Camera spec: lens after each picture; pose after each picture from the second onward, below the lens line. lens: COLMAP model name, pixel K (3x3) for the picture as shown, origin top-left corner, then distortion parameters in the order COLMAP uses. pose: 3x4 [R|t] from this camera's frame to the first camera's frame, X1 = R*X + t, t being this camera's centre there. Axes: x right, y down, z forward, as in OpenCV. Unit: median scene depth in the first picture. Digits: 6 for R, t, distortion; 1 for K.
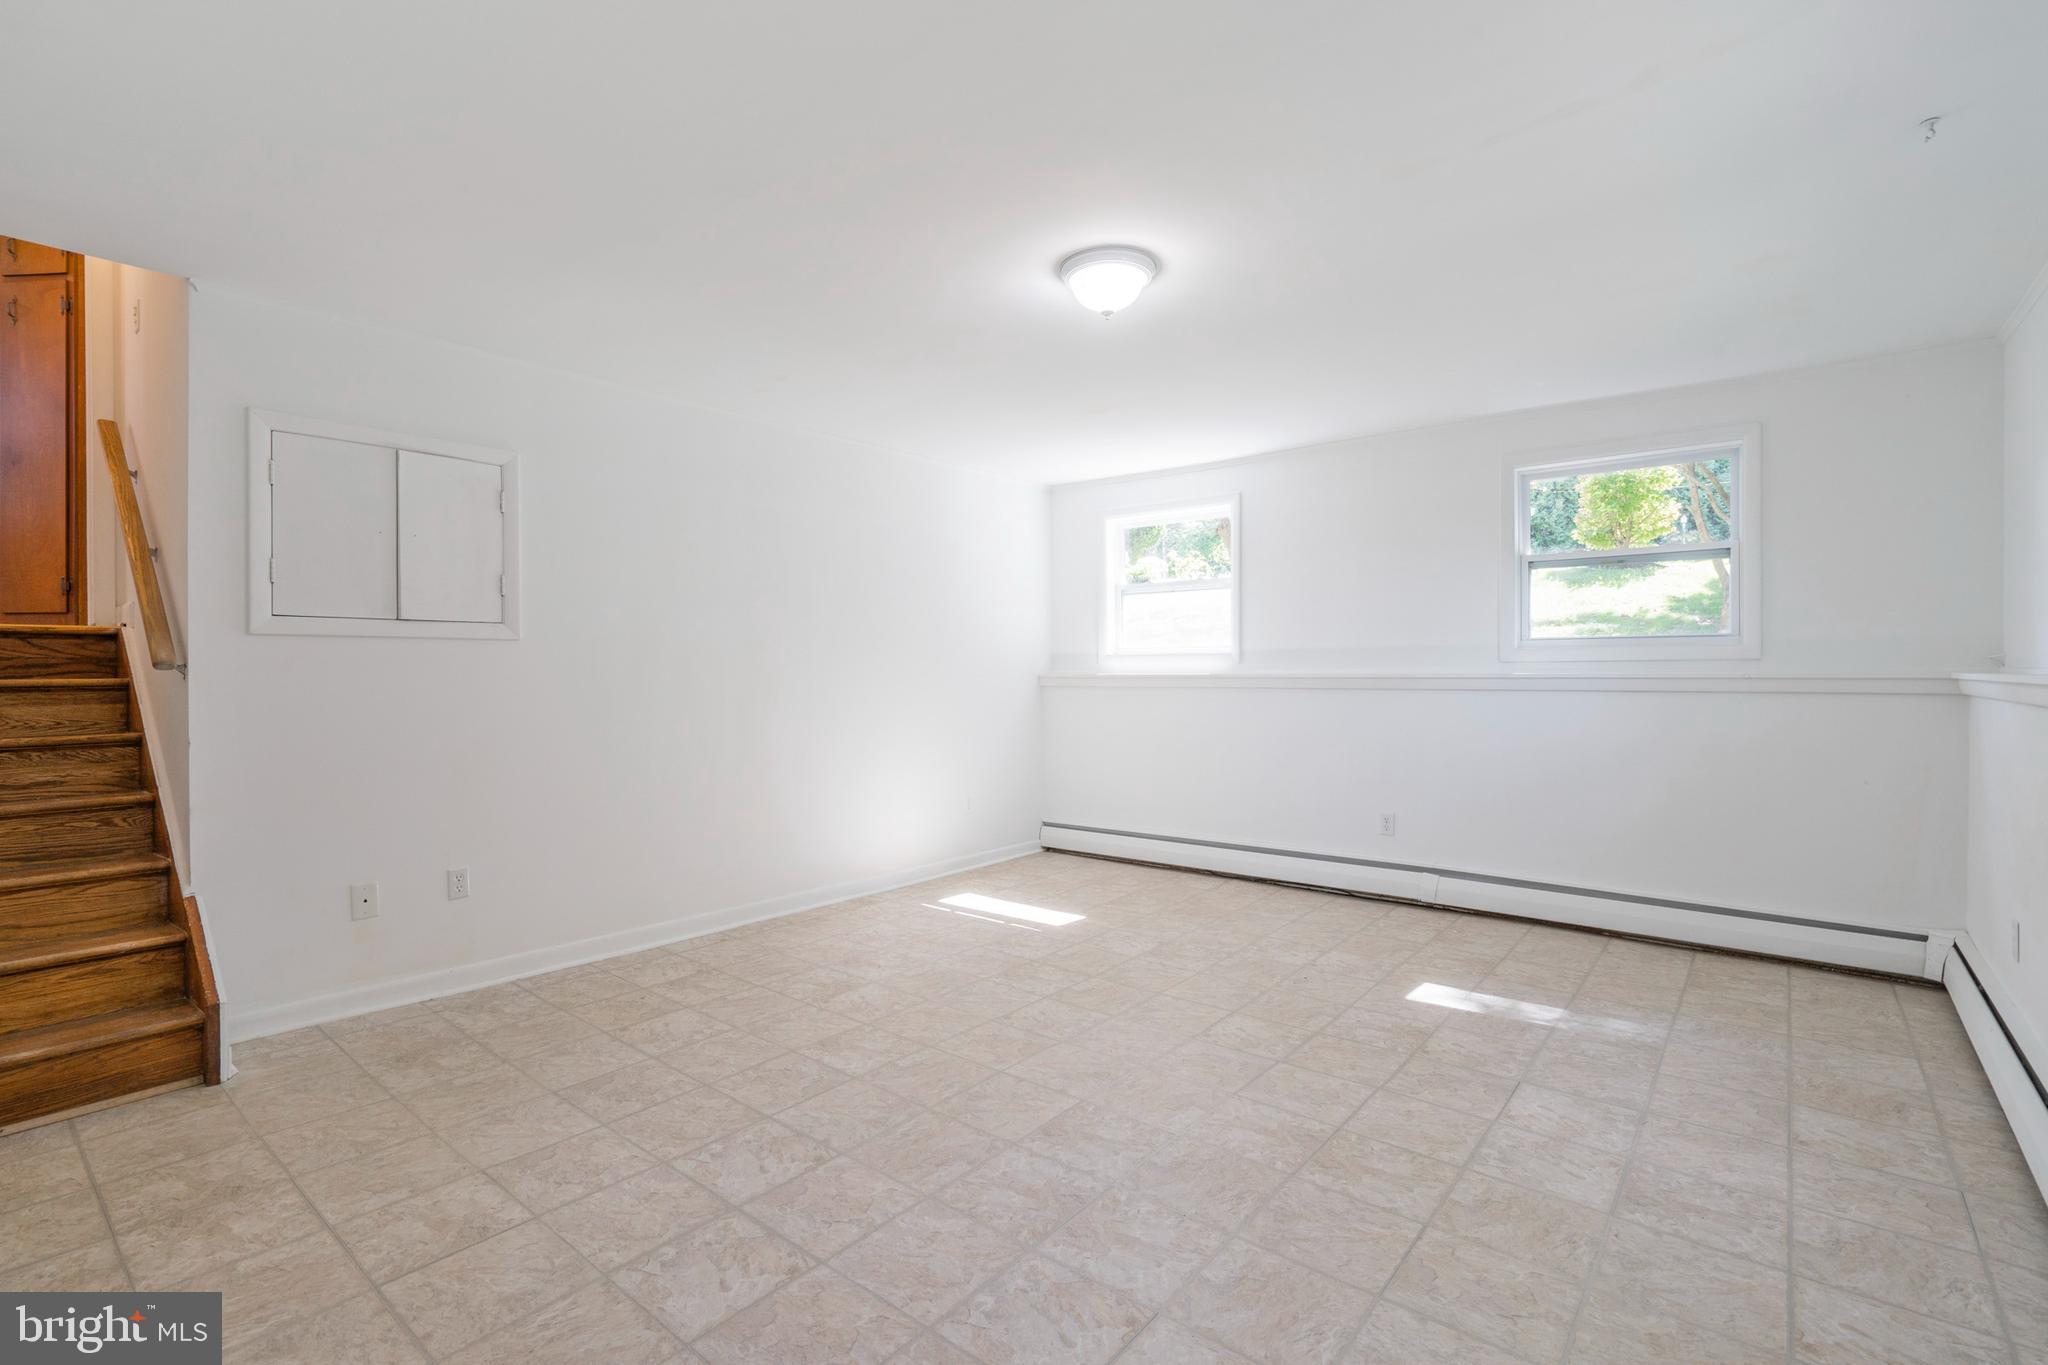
lens RADIAL K [[927.4, 0, 1013.7], [0, 927.4, 680.9], [0, 0, 1]] dist [-0.014292, 0.003253]
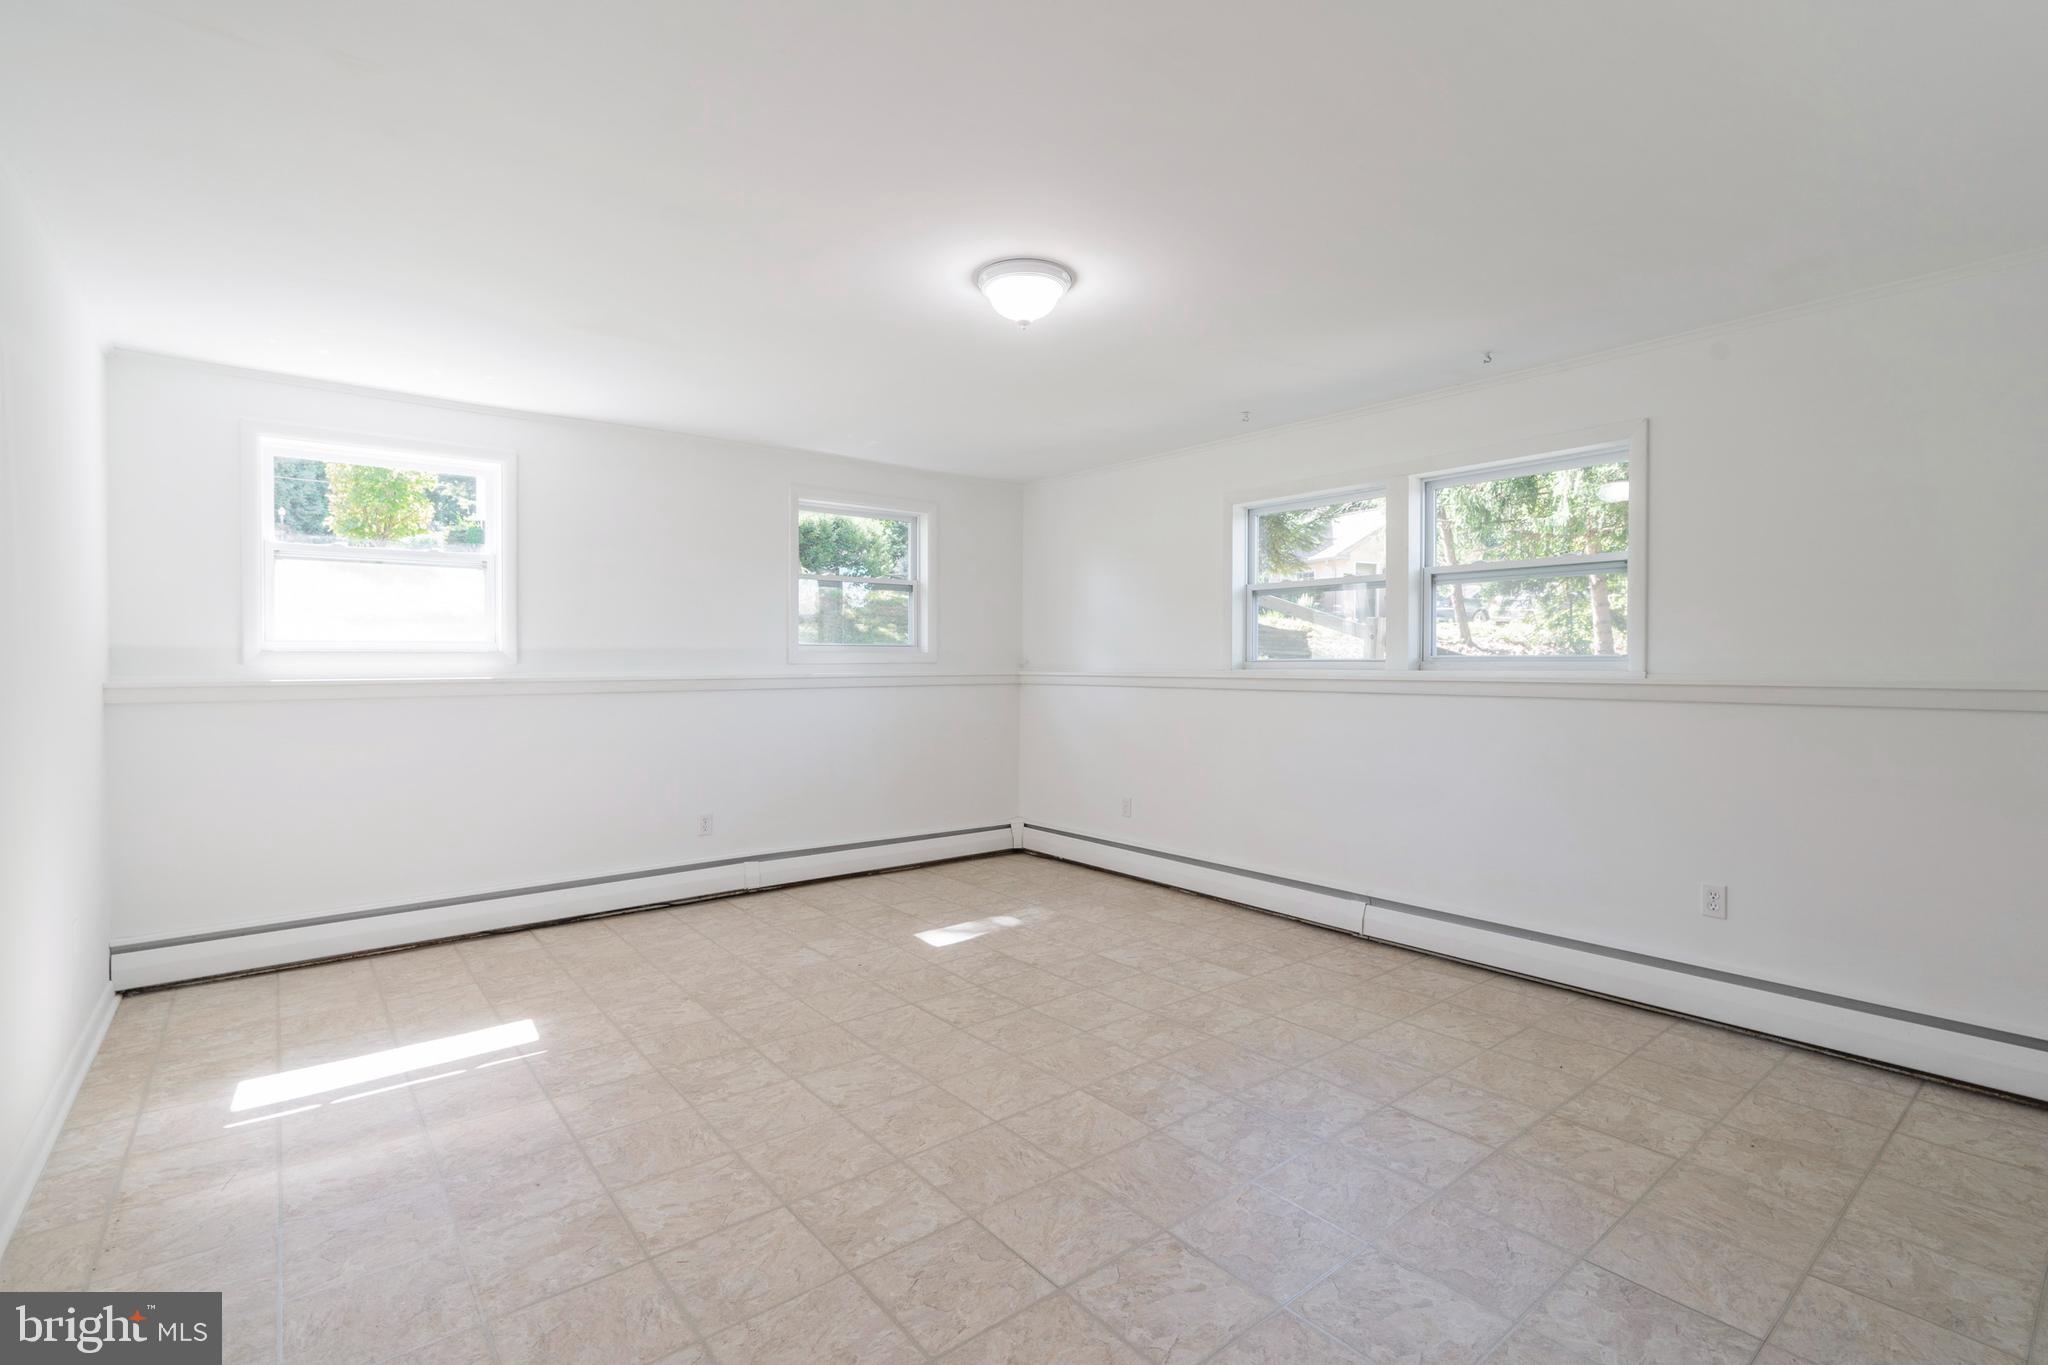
lens RADIAL K [[927.4, 0, 1019.1], [0, 927.4, 674.6], [0, 0, 1]] dist [-0.014292, 0.003253]
pose [[0.207764, -0.010247, 0.978125, -0.767160], [0.015059, 0.999860, 0.007276, -0.015898], [-0.978063, 0.013218, 0.207889, 0.683397]]
